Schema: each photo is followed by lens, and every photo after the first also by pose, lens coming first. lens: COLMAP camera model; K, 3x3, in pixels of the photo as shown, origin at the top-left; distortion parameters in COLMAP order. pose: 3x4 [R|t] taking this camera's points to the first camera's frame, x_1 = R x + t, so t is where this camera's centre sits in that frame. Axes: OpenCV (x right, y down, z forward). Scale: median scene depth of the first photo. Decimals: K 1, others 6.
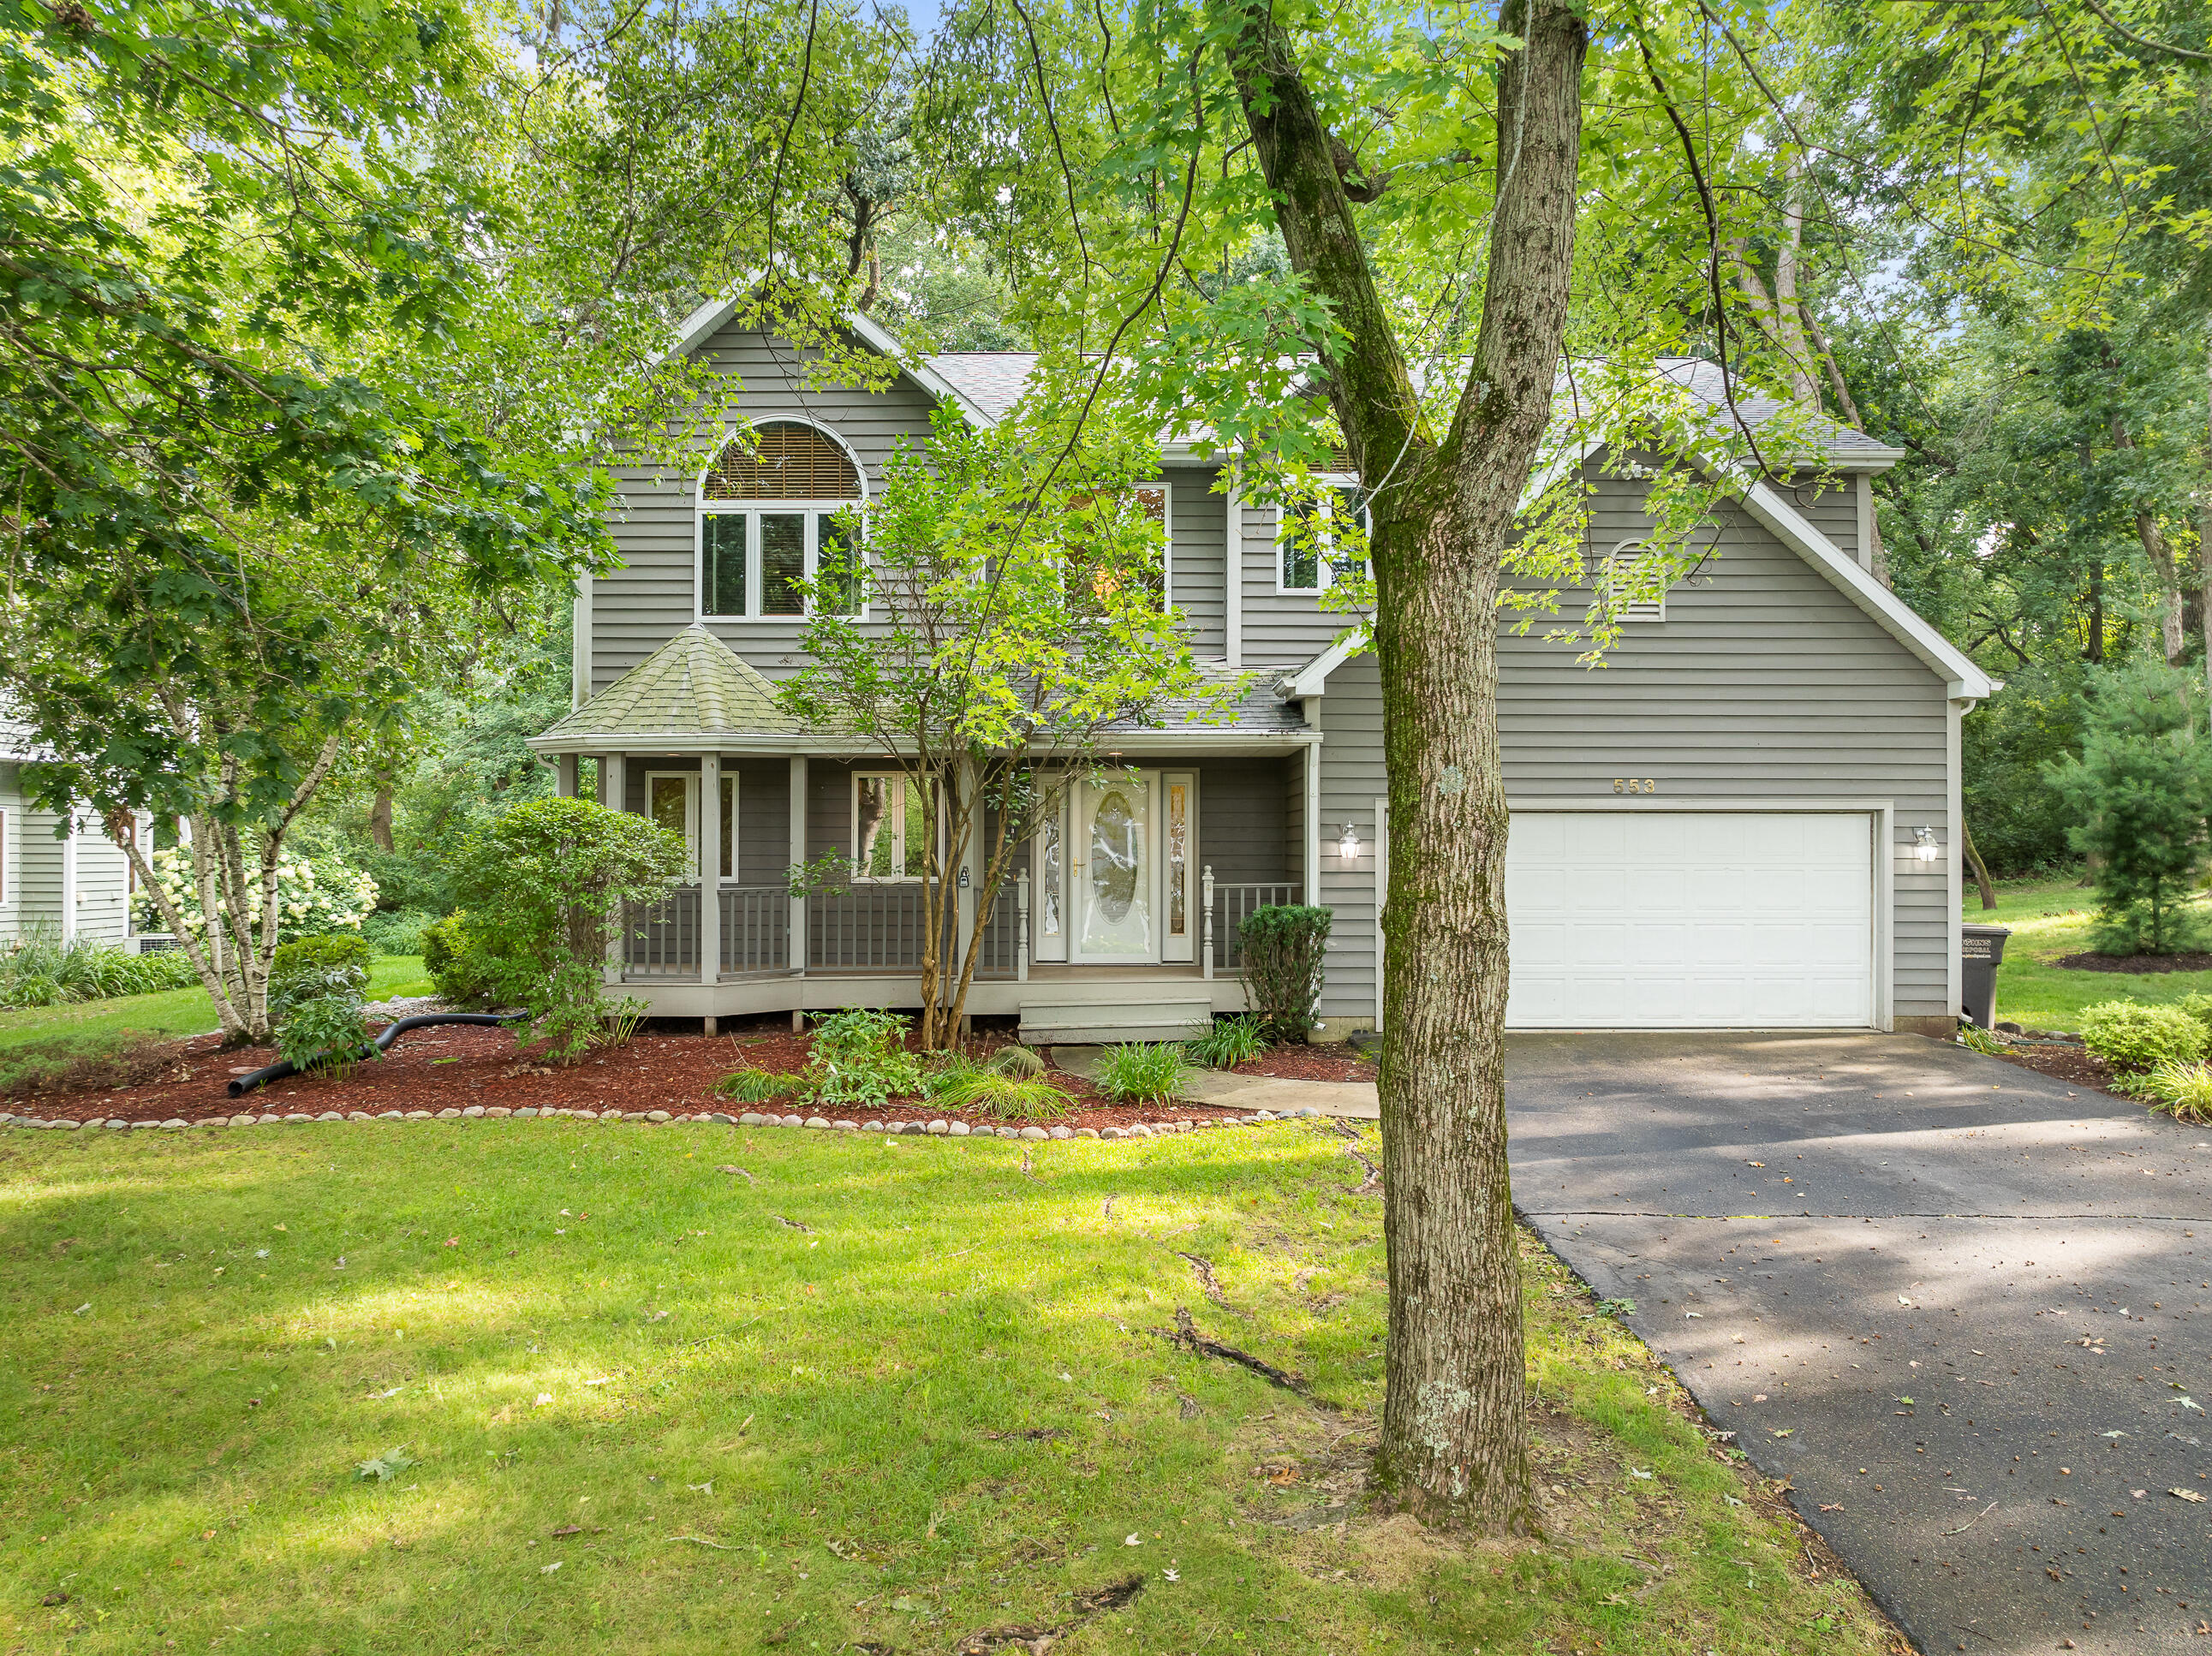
lens RADIAL K [[1584.3, 0, 1105.3], [0, 1584.3, 832.3], [0, 0, 1]] dist [-0.023479, -0.000847]
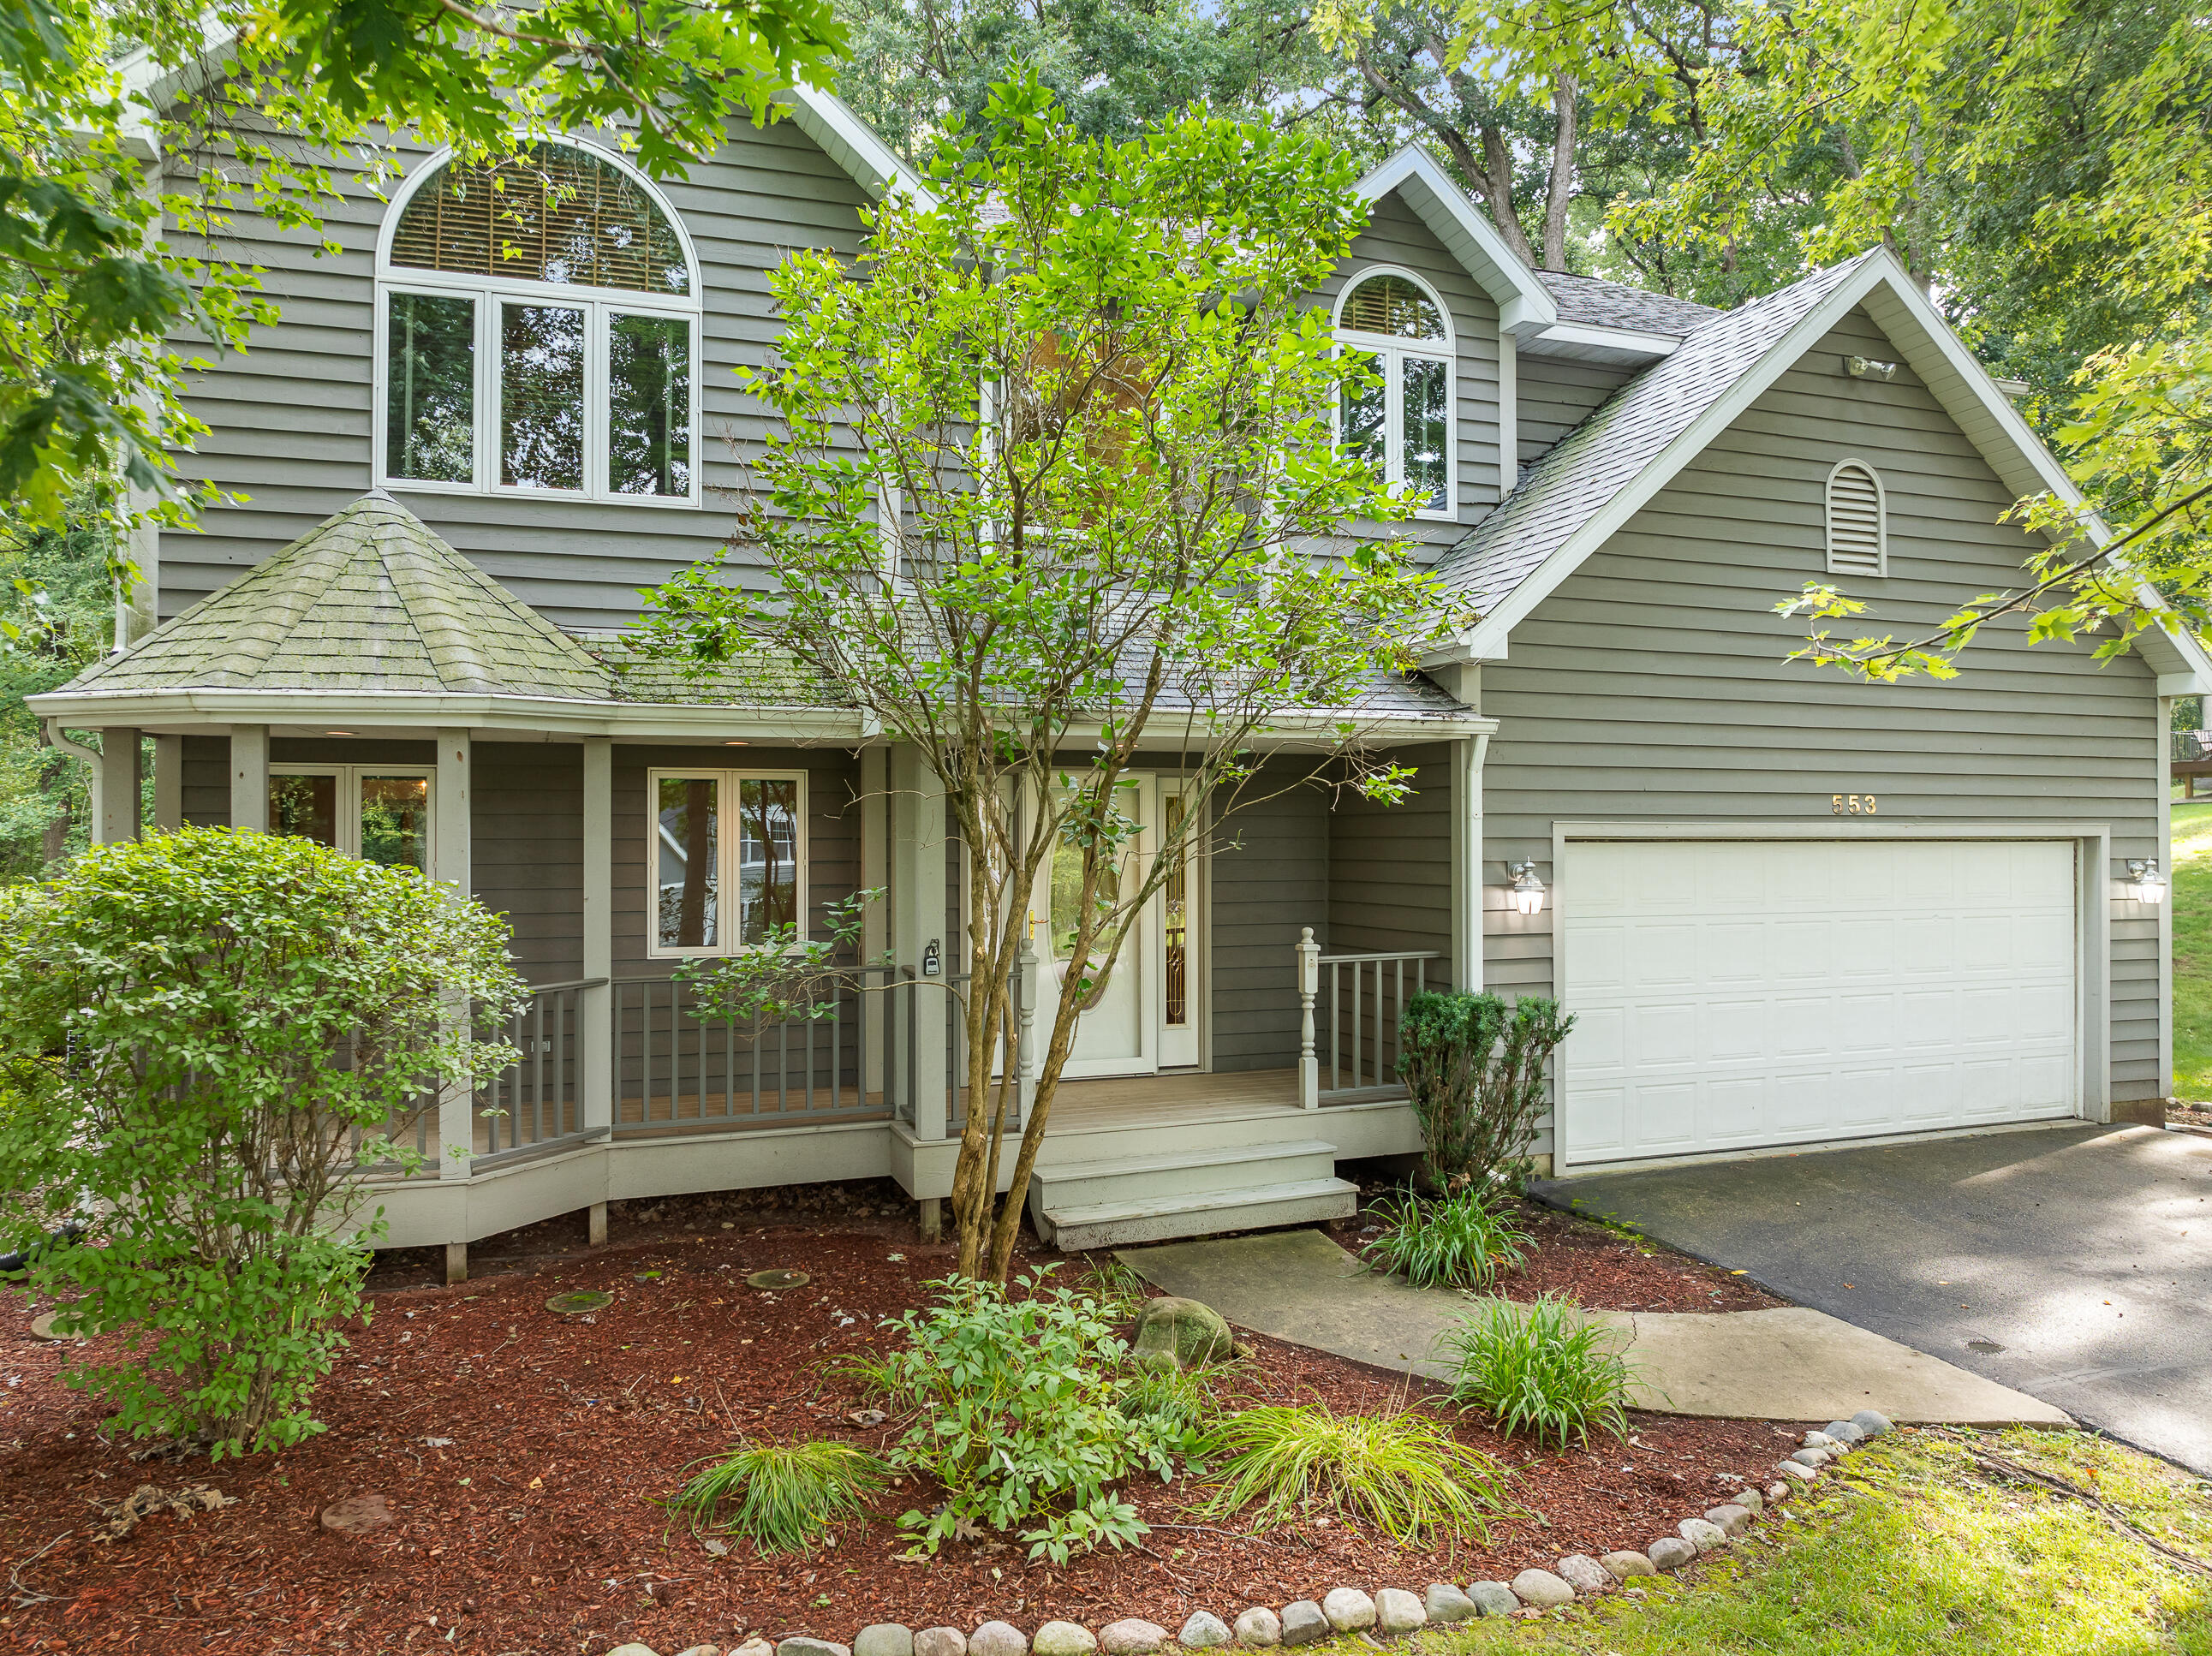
lens RADIAL K [[1584.3, 0, 1104.6], [0, 1584.3, 823.9], [0, 0, 1]] dist [-0.023479, -0.000847]
pose [[0.939951, 0.001010, 0.341307, -0.224124], [-0.001132, 0.999999, 0.000158, -0.020096], [-0.341307, -0.000535, 0.939952, 0.439685]]
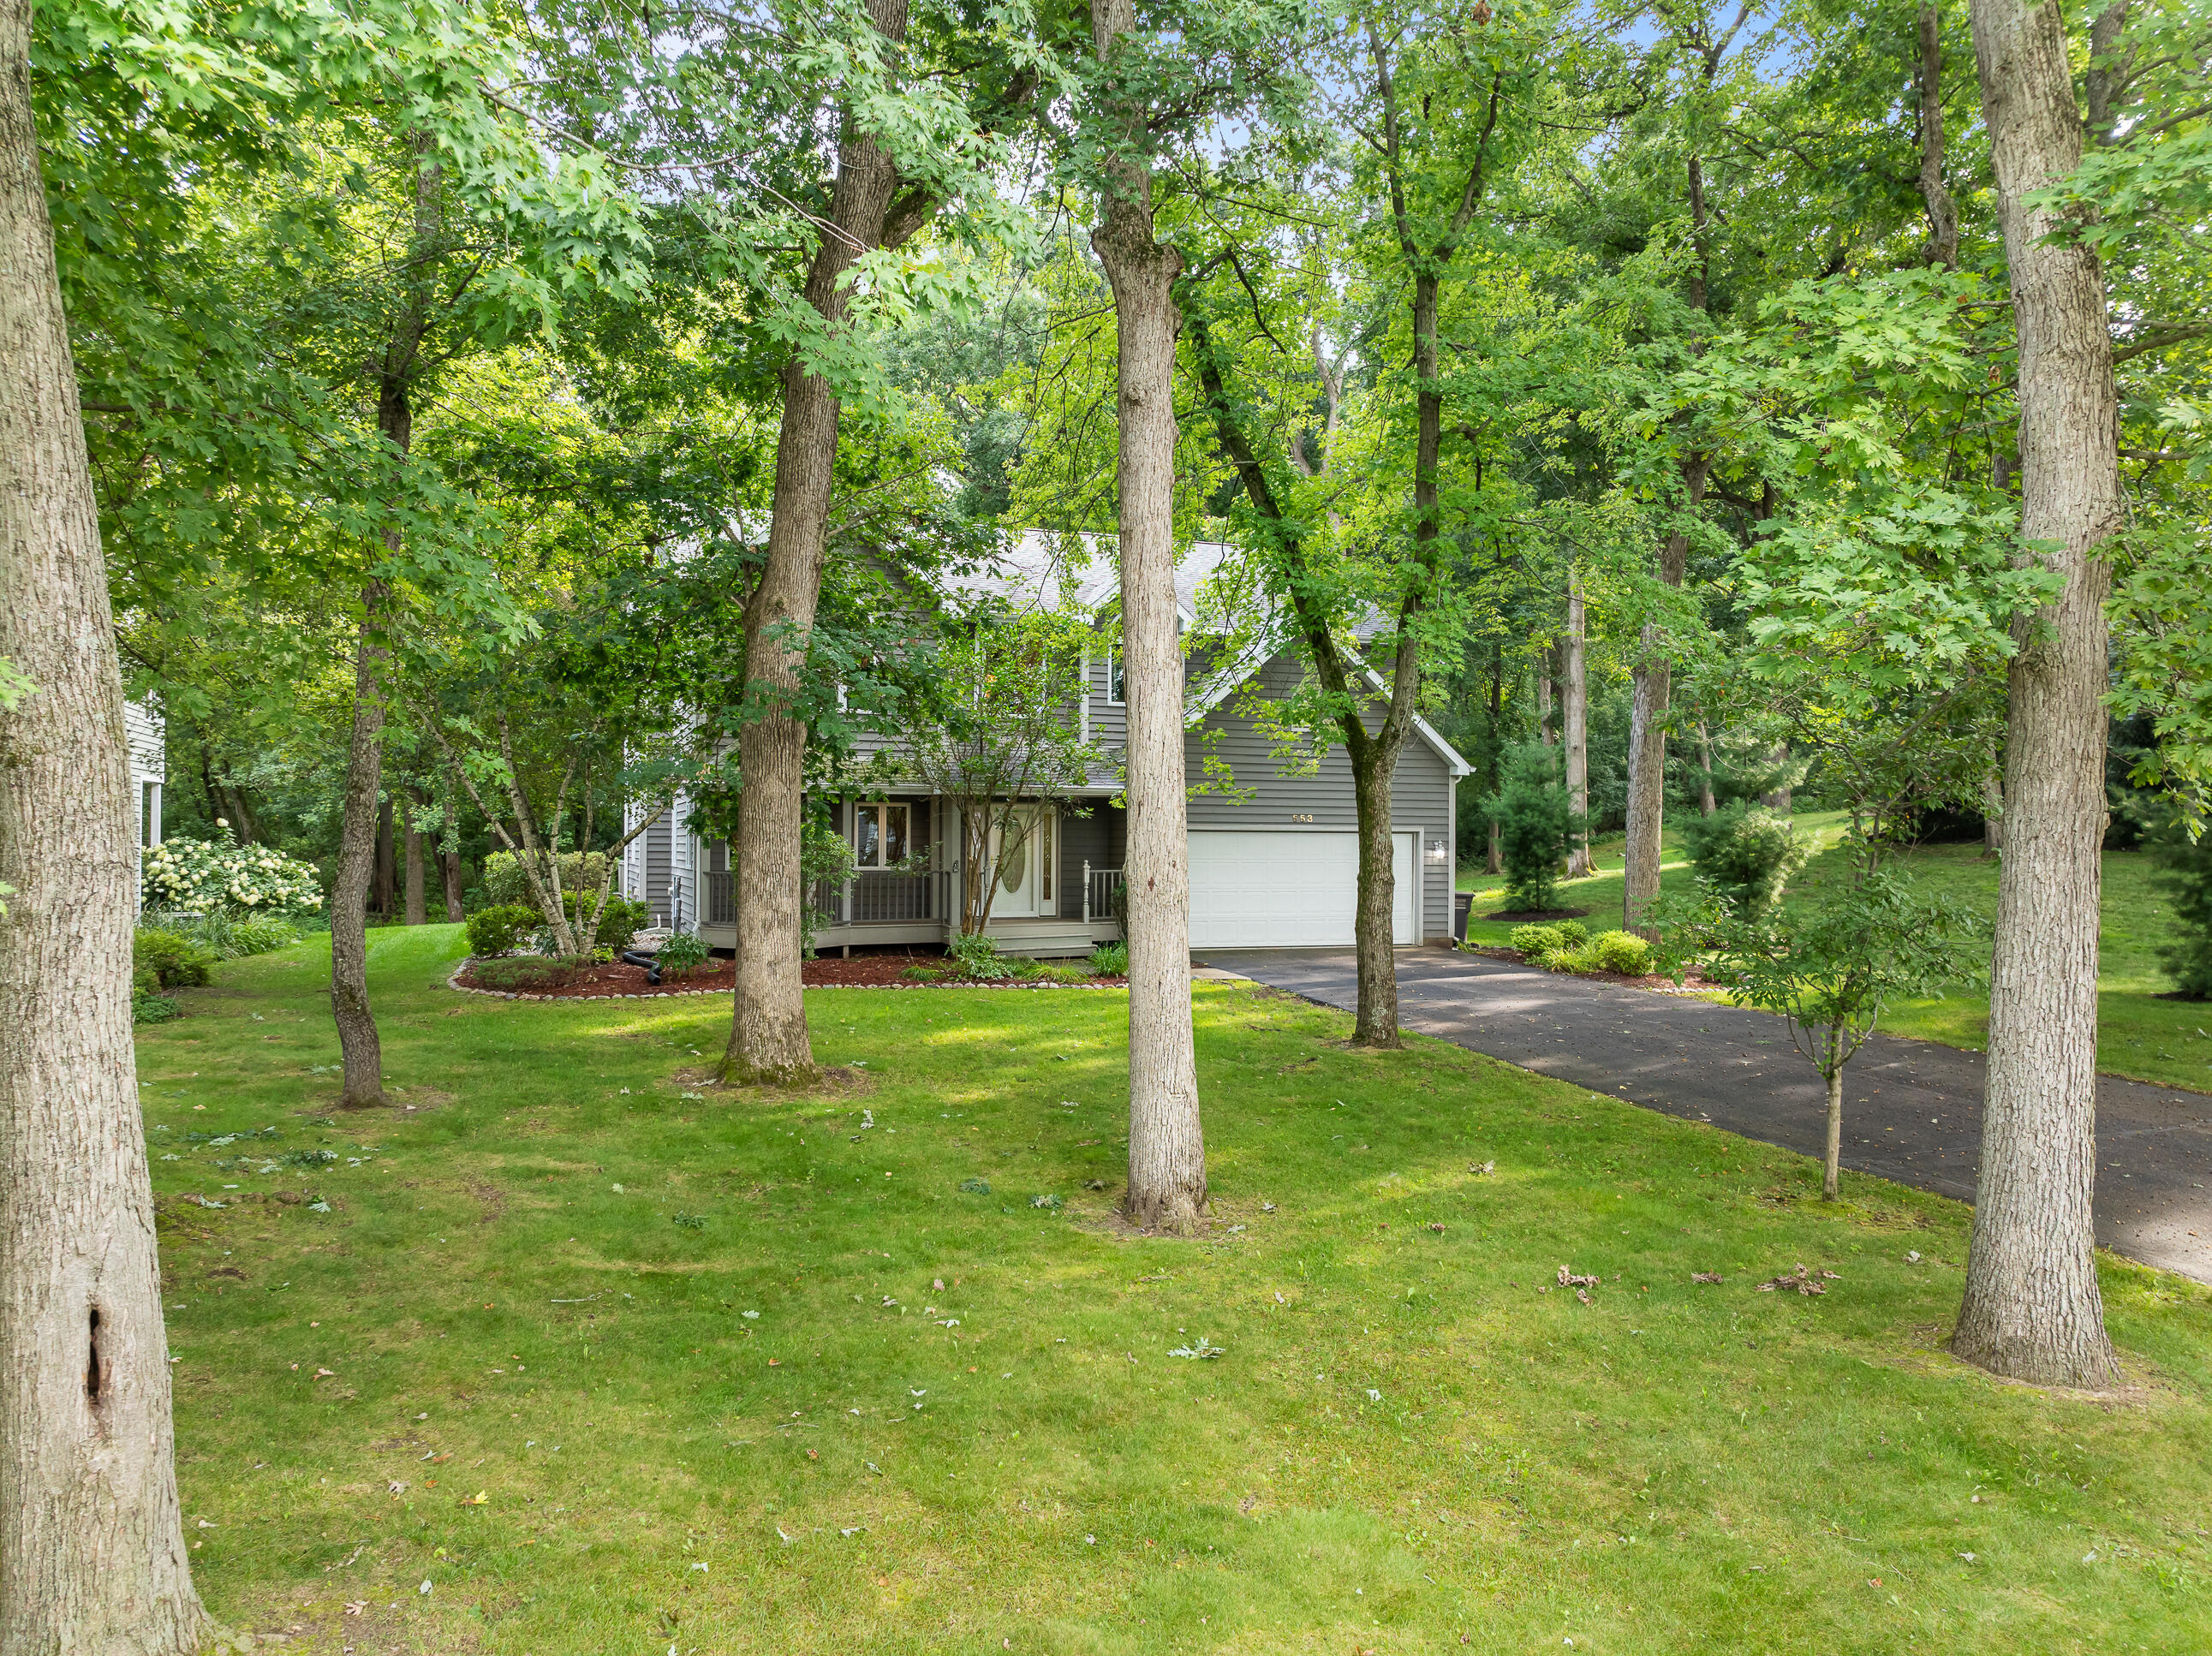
lens RADIAL K [[1584.3, 0, 1110.9], [0, 1584.3, 828.1], [0, 0, 1]] dist [-0.023479, -0.000847]
pose [[0.944502, 0.007971, 0.328410, -0.499109], [-0.008822, 0.999960, 0.001103, -0.017618], [-0.328388, -0.003939, 0.944535, -0.706477]]
